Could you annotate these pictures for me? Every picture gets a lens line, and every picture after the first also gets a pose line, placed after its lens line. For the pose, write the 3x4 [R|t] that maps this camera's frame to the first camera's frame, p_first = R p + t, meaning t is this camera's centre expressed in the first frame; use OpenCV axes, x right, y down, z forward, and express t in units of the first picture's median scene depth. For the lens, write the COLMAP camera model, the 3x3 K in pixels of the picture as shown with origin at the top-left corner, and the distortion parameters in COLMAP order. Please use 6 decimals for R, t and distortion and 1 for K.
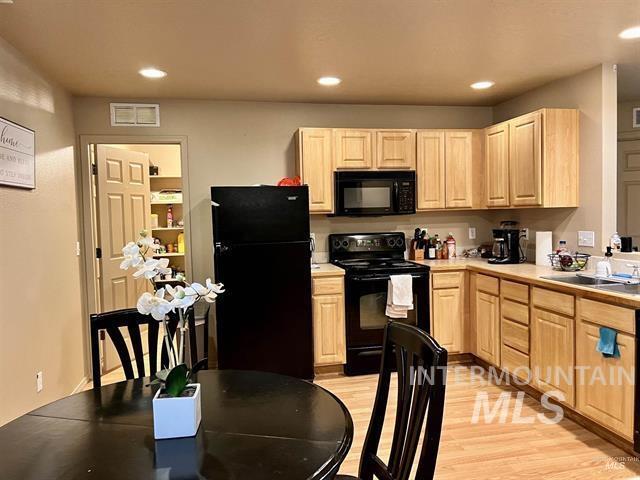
lens RADIAL K [[490.1, 0, 321.4], [0, 490.1, 238.1], [0, 0, 1]] dist [0.049636, -0.016789]
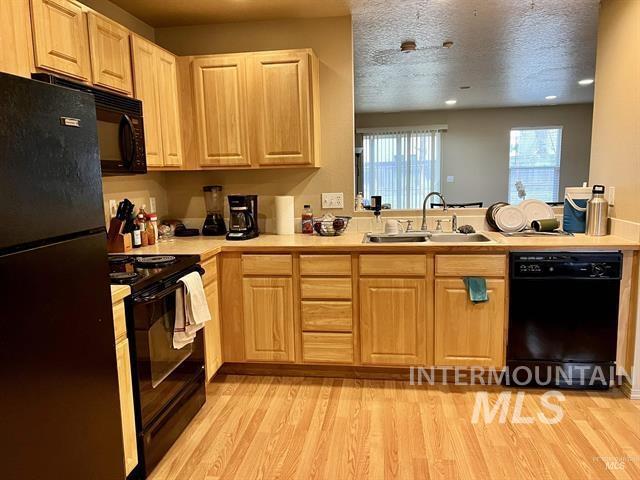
lens RADIAL K [[490.1, 0, 320.2], [0, 490.1, 246.1], [0, 0, 1]] dist [0.049636, -0.016789]
pose [[0.339693, -0.121815, 0.932614, -0.403617], [0.067206, 0.992186, 0.105118, -0.013796], [-0.938132, 0.026969, 0.345226, 0.750577]]
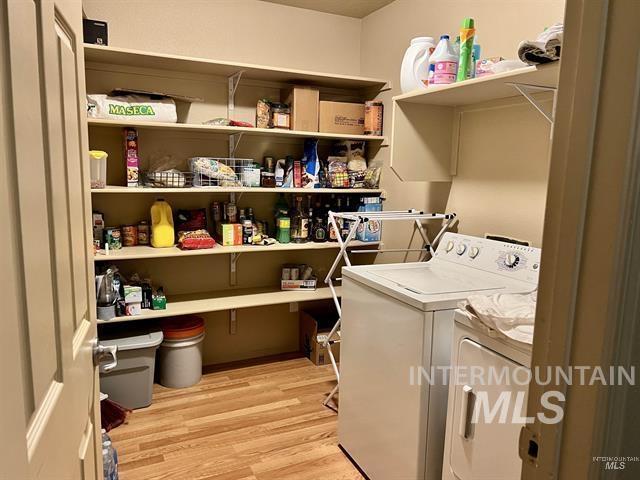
lens RADIAL K [[490.1, 0, 319.3], [0, 490.1, 236.7], [0, 0, 1]] dist [0.049636, -0.016789]
pose [[0.973932, 0.012953, 0.226471, -0.110365], [-0.035601, 0.994724, 0.096209, -0.011009], [-0.224030, -0.101764, 0.969255, 0.250236]]
